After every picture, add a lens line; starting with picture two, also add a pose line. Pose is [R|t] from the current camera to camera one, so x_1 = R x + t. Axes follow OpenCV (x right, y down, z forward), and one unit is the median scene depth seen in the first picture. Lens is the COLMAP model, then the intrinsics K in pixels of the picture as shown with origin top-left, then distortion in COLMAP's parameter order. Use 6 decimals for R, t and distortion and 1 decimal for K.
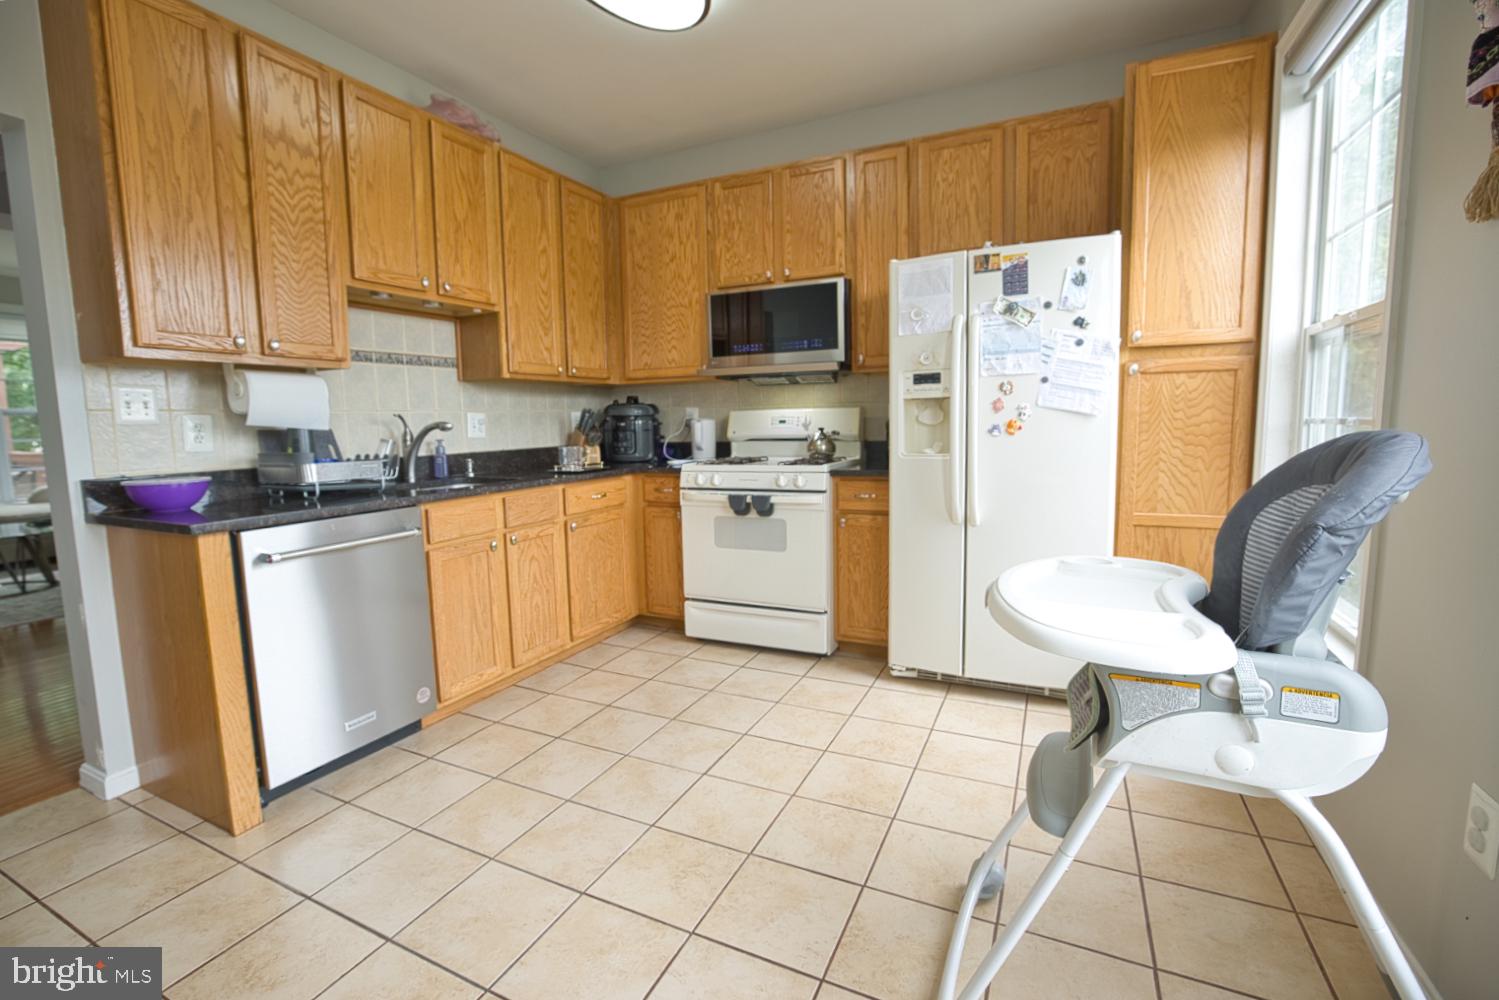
lens RADIAL K [[663.8, 0, 733.0], [0, 663.8, 494.3], [0, 0, 1]] dist [-0.047793, 0.016752]
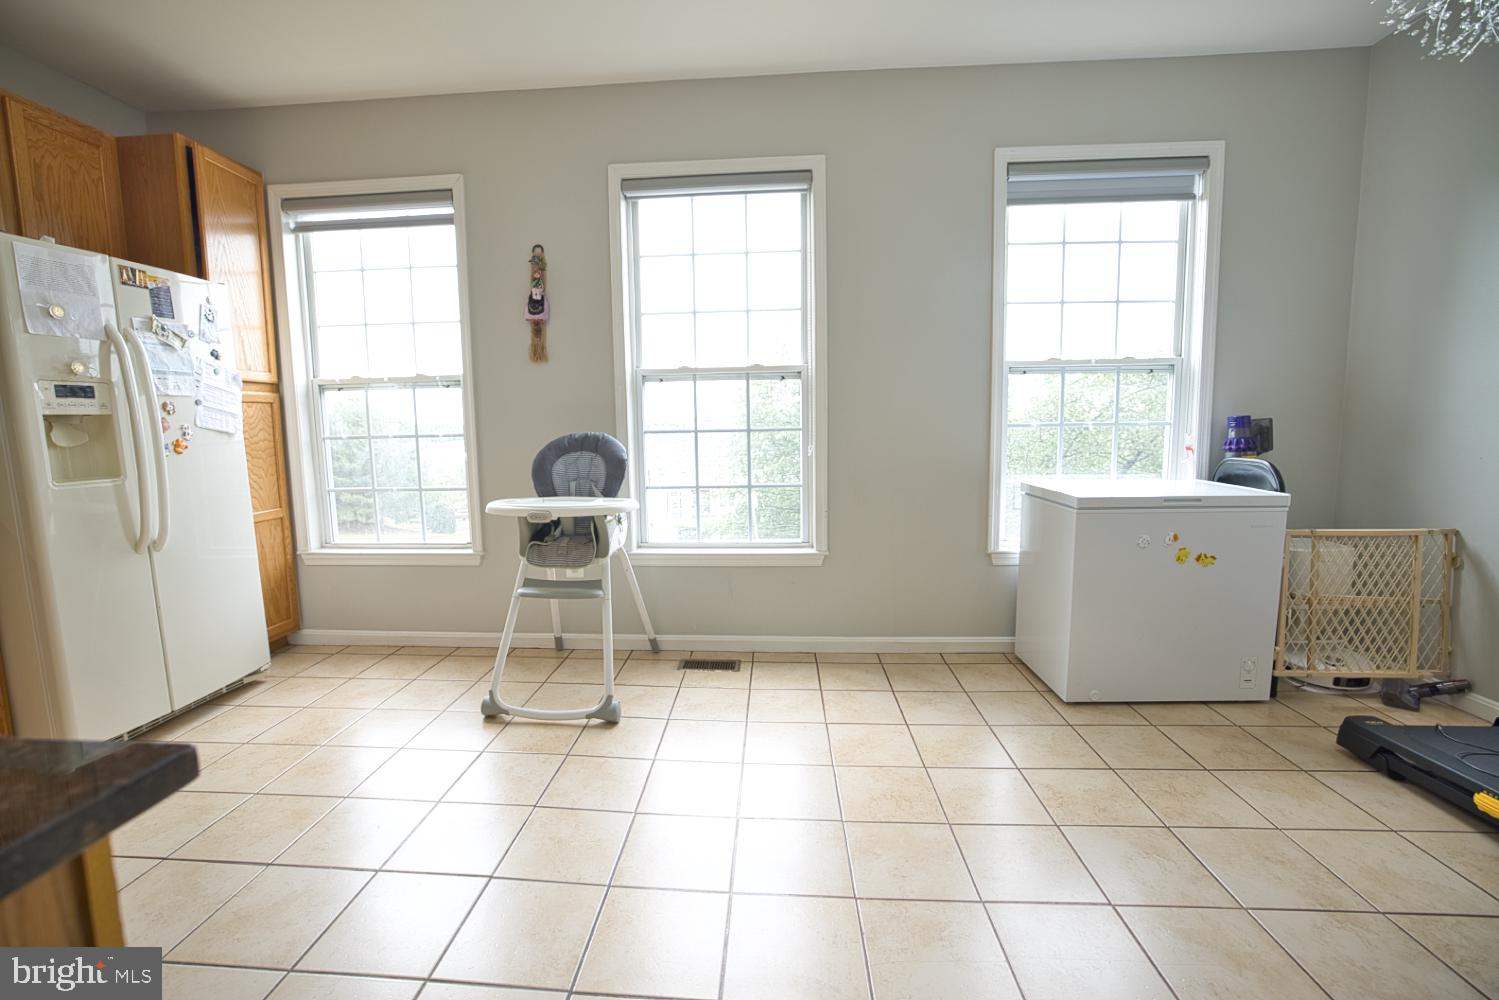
lens RADIAL K [[643.2, 0, 731.8], [0, 643.2, 494.6], [0, 0, 1]] dist [-0.048660, 0.019039]
pose [[-0.376894, -0.073127, 0.923365, -0.822487], [0.129723, 0.982886, 0.130791, -0.044919], [-0.917127, 0.169076, -0.360958, 0.585416]]
